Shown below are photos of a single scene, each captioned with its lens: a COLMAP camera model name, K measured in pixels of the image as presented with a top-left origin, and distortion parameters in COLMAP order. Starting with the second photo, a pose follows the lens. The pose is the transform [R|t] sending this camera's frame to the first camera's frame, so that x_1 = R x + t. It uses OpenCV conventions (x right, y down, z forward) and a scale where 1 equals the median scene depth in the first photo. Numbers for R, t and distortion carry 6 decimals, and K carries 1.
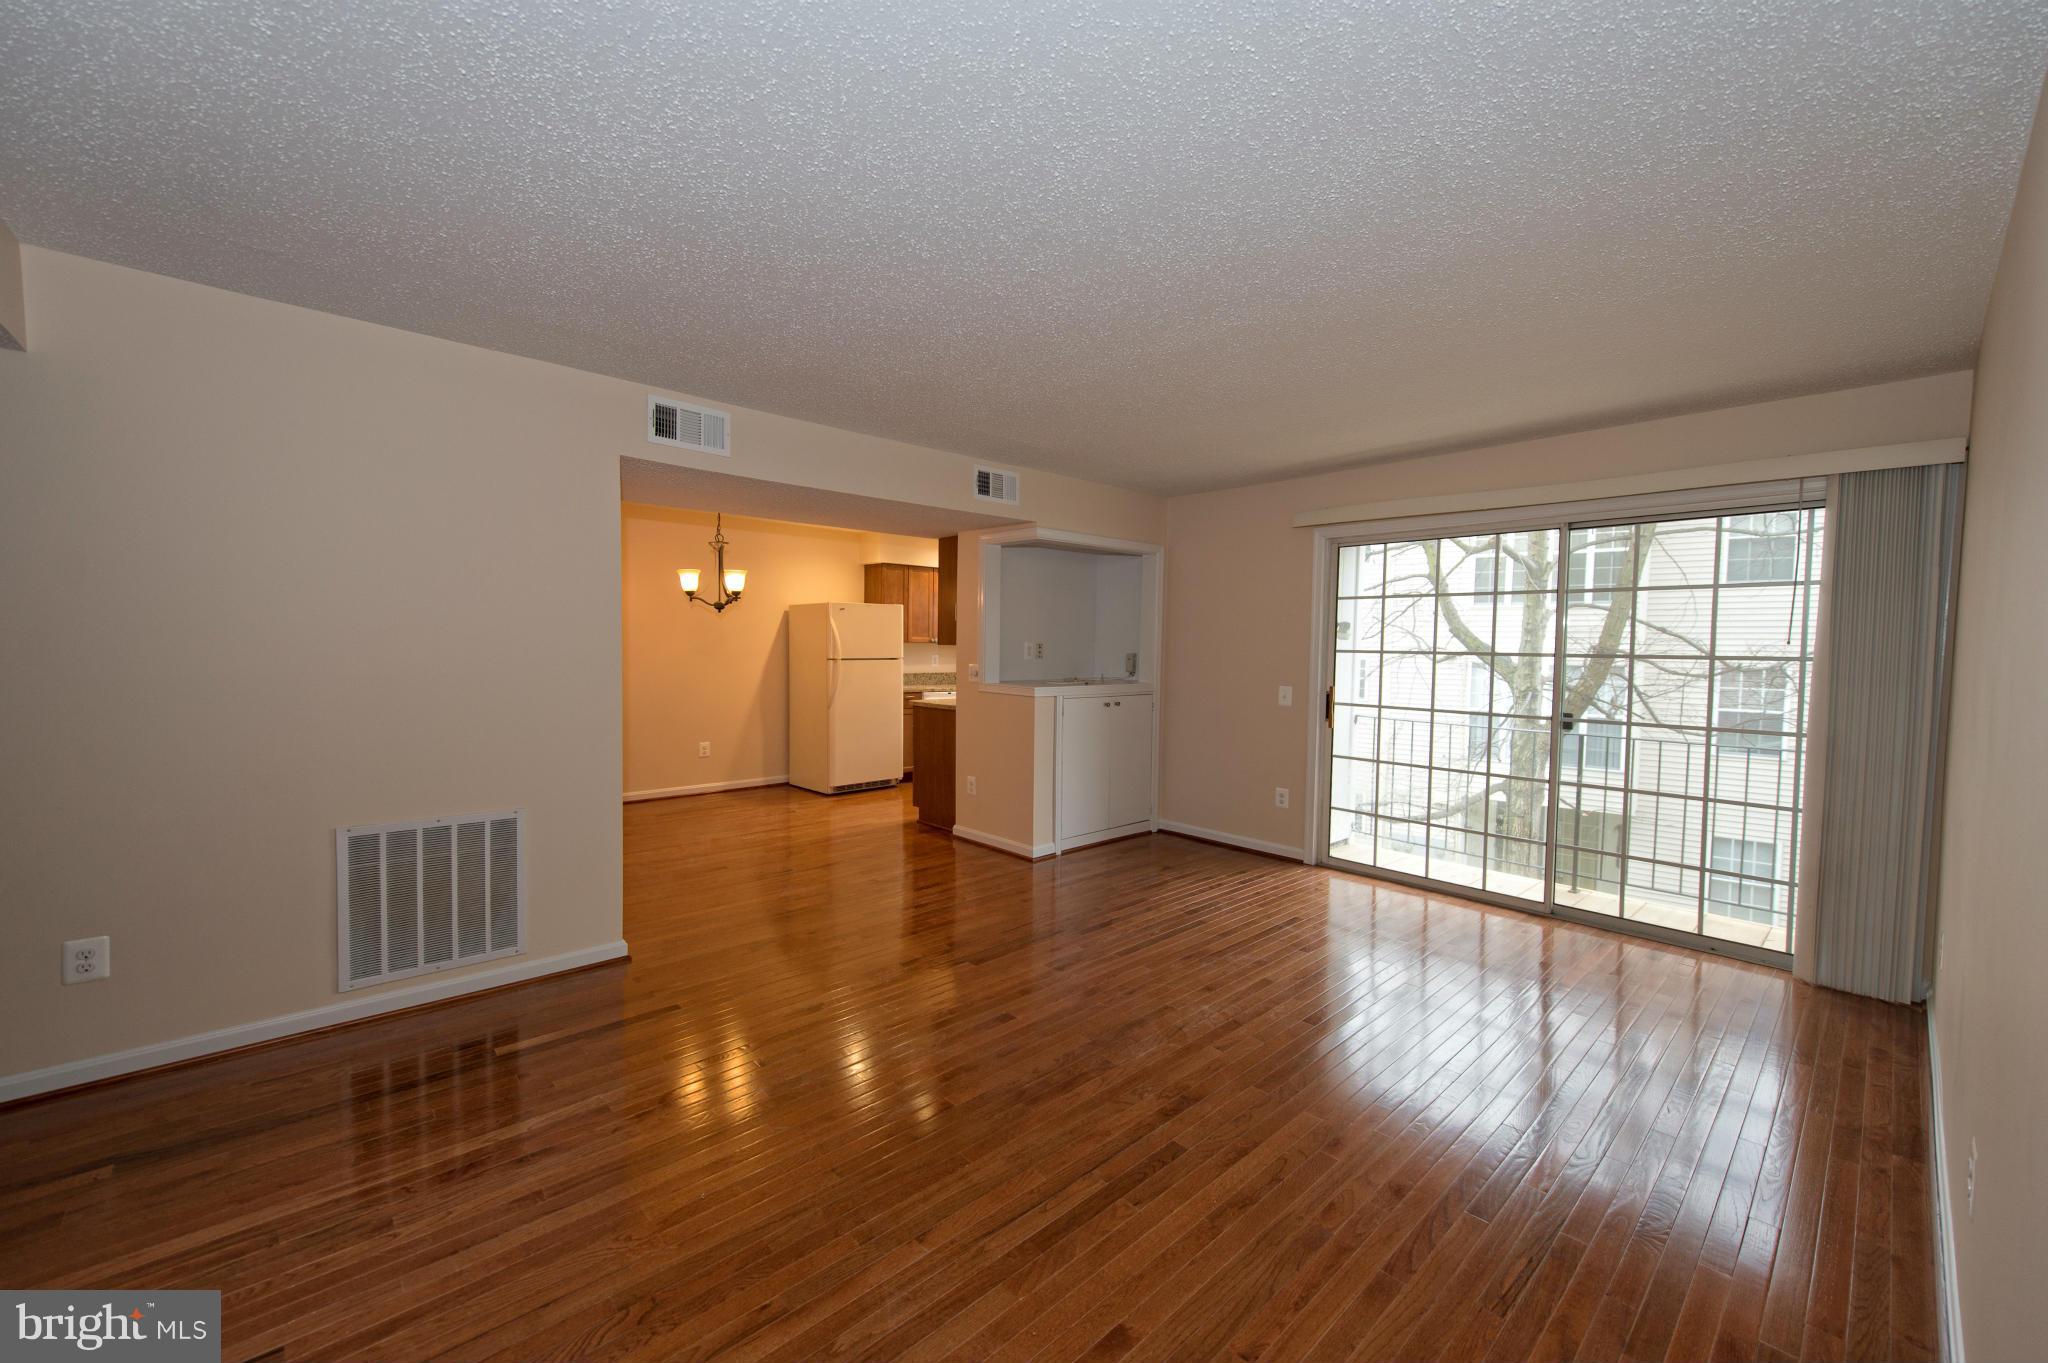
lens RADIAL K [[795.7, 0, 1020.4], [0, 795.7, 678.8], [0, 0, 1]] dist [0.013612, -0.004425]
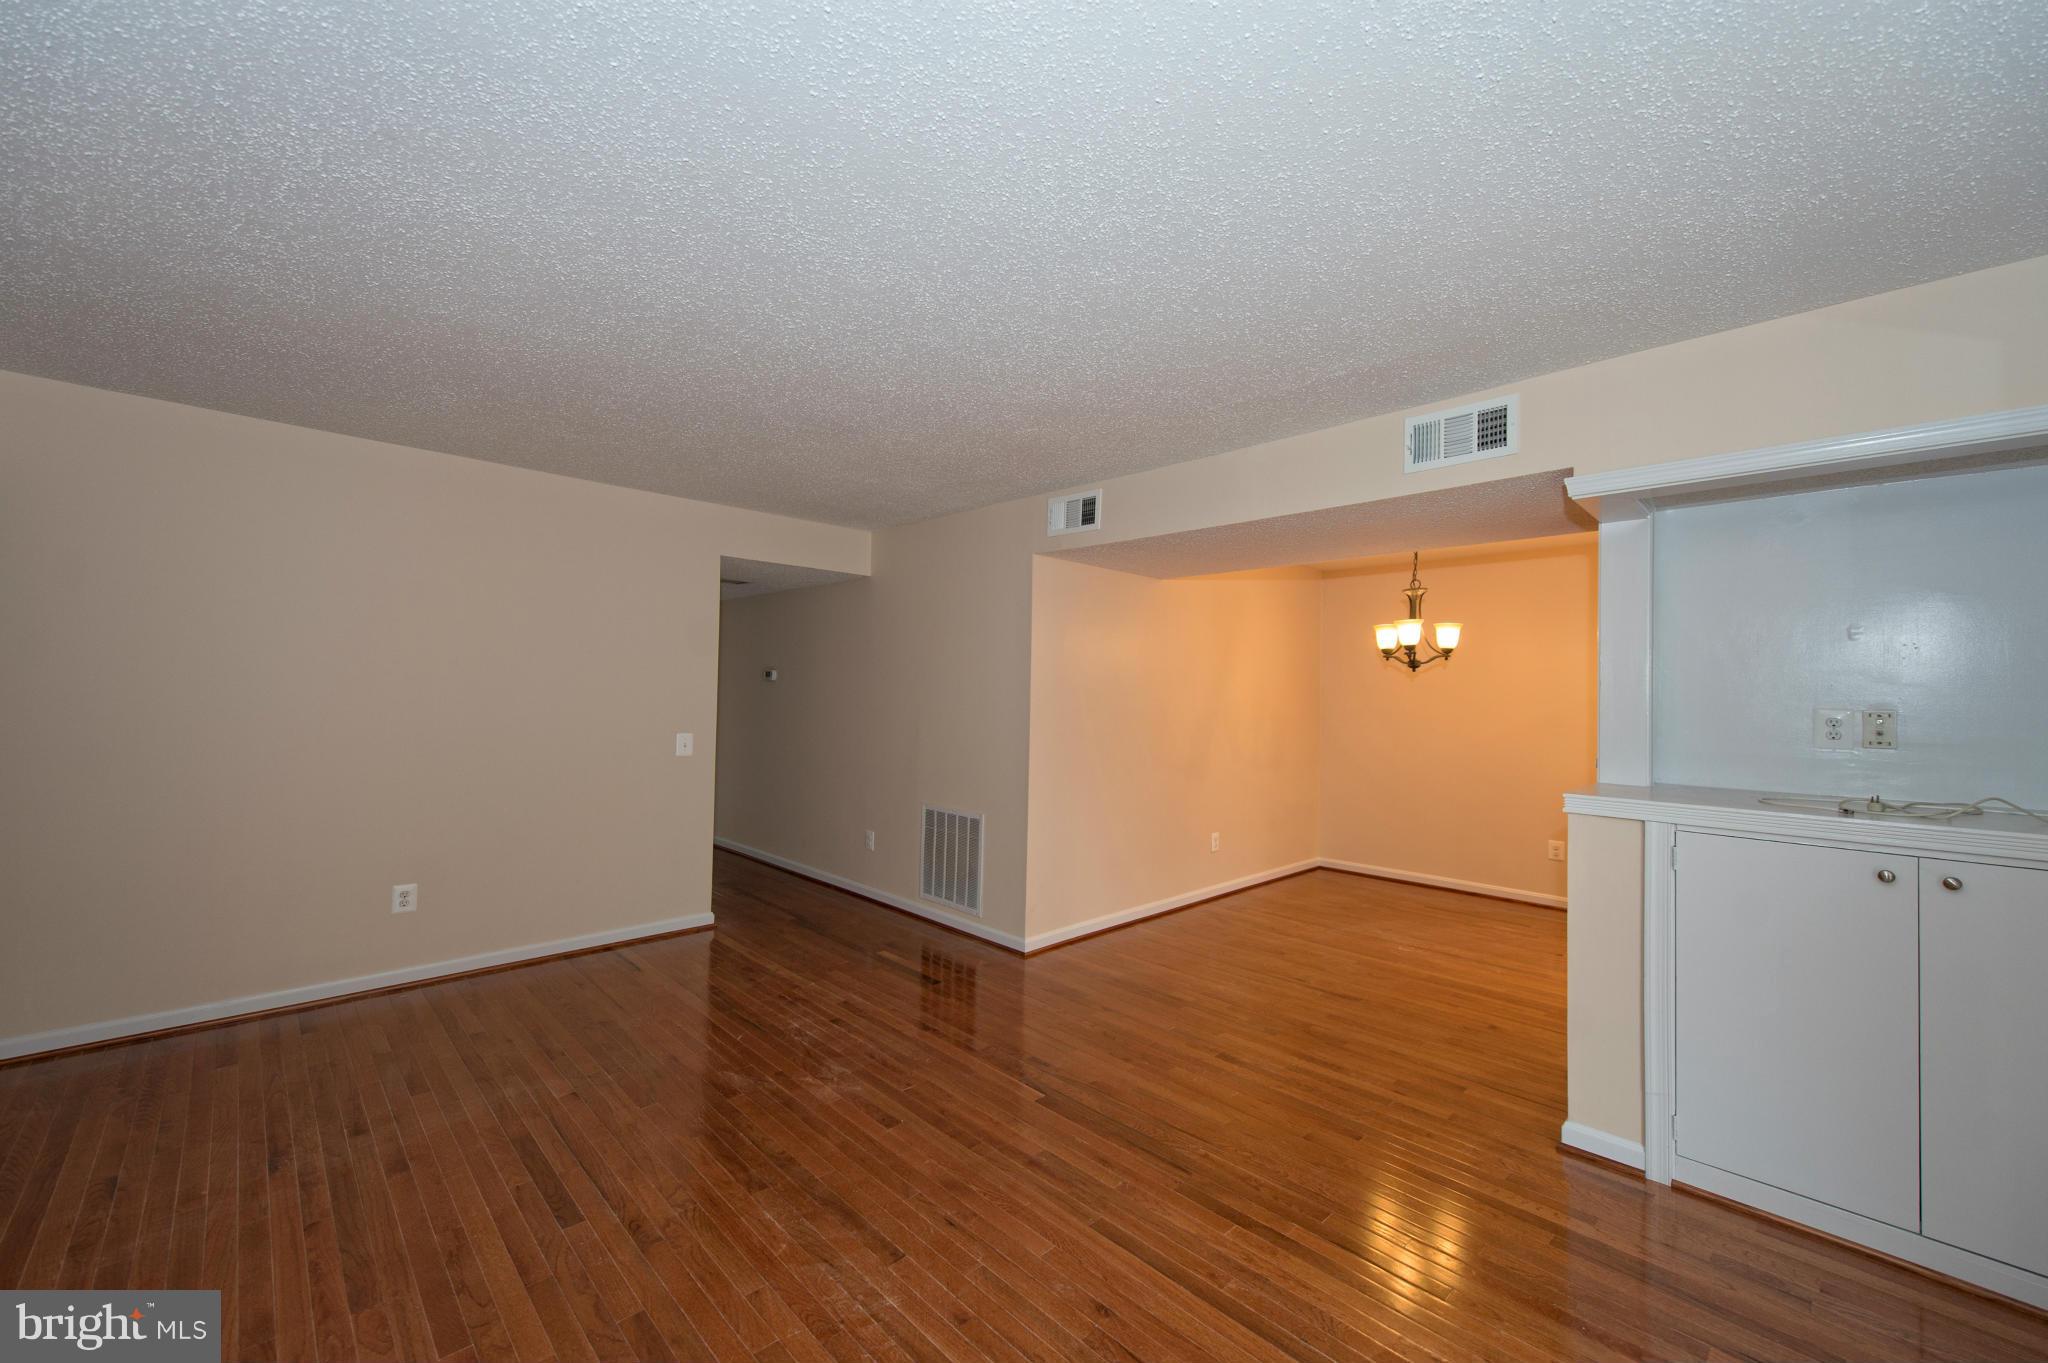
lens RADIAL K [[795.7, 0, 1020.3], [0, 795.7, 680.8], [0, 0, 1]] dist [0.013612, -0.004425]
pose [[0.030222, -0.031025, -0.999062, 0.513488], [-0.064878, 0.997350, -0.032934, -0.021377], [0.997435, 0.065813, 0.028129, 0.638960]]
